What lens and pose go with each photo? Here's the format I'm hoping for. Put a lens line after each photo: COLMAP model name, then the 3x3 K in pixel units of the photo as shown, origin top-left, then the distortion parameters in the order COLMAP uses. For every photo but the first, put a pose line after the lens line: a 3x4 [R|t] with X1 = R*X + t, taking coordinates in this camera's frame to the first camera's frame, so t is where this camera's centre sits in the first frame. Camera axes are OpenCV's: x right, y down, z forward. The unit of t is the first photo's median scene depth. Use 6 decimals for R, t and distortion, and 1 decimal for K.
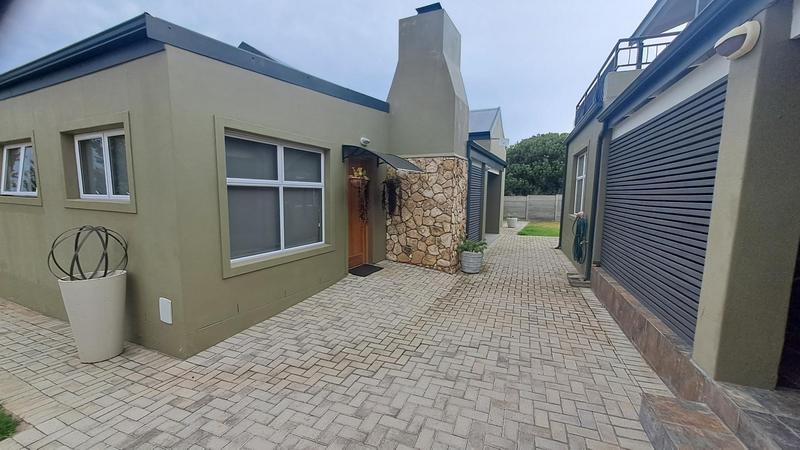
lens RADIAL K [[320.9, 0, 398.1], [0, 320.9, 229.9], [0, 0, 1]] dist [0.000935, 0.000316]
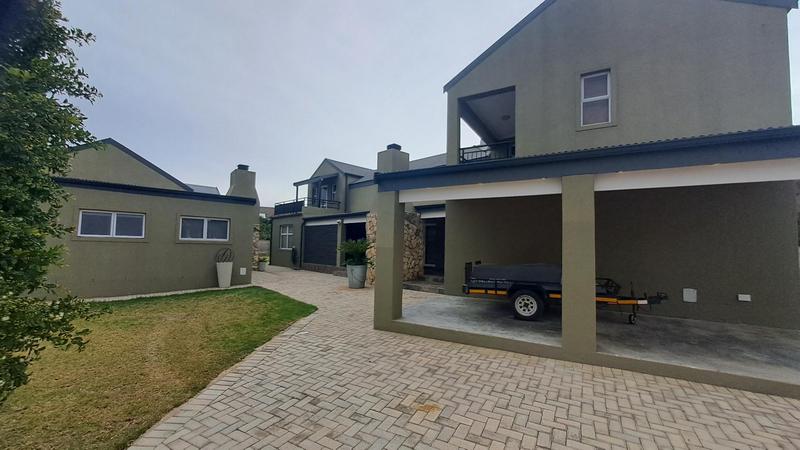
lens RADIAL K [[320.9, 0, 398.1], [0, 320.9, 229.9], [0, 0, 1]] dist [0.000935, 0.000316]
pose [[0.408699, 0.045692, 0.911525, -1.732577], [0.088629, 0.992039, -0.089466, 0.139960], [-0.908356, 0.117352, 0.401396, -1.082142]]
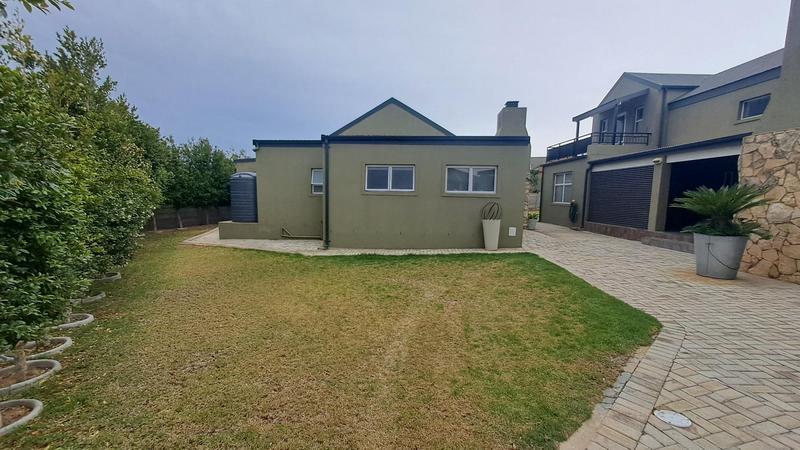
lens RADIAL K [[320.9, 0, 398.1], [0, 320.9, 229.9], [0, 0, 1]] dist [0.000935, 0.000316]
pose [[0.930749, -0.036256, 0.363857, -1.422579], [0.037271, 0.999296, 0.004233, 0.097612], [-0.363754, 0.009621, 0.931445, -0.675503]]
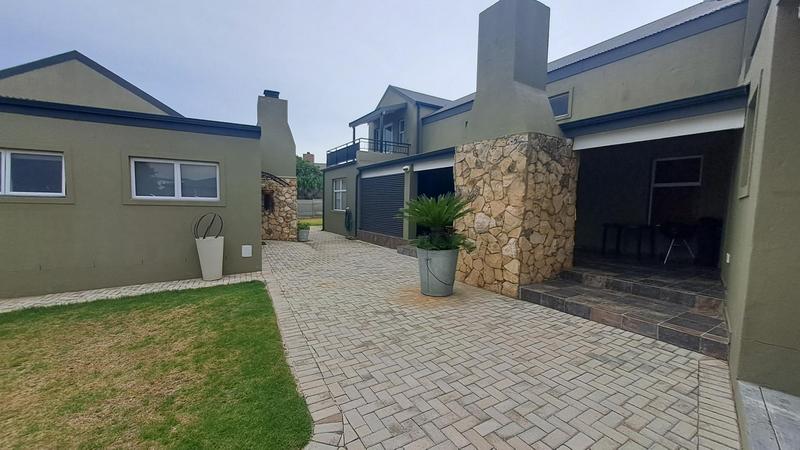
lens RADIAL K [[320.9, 0, 398.1], [0, 320.9, 229.9], [0, 0, 1]] dist [0.000935, 0.000316]
pose [[0.605612, -0.064739, 0.793123, -0.948463], [0.079831, 0.996600, 0.020391, 0.077023], [-0.791746, 0.050967, 0.608721, -0.586618]]
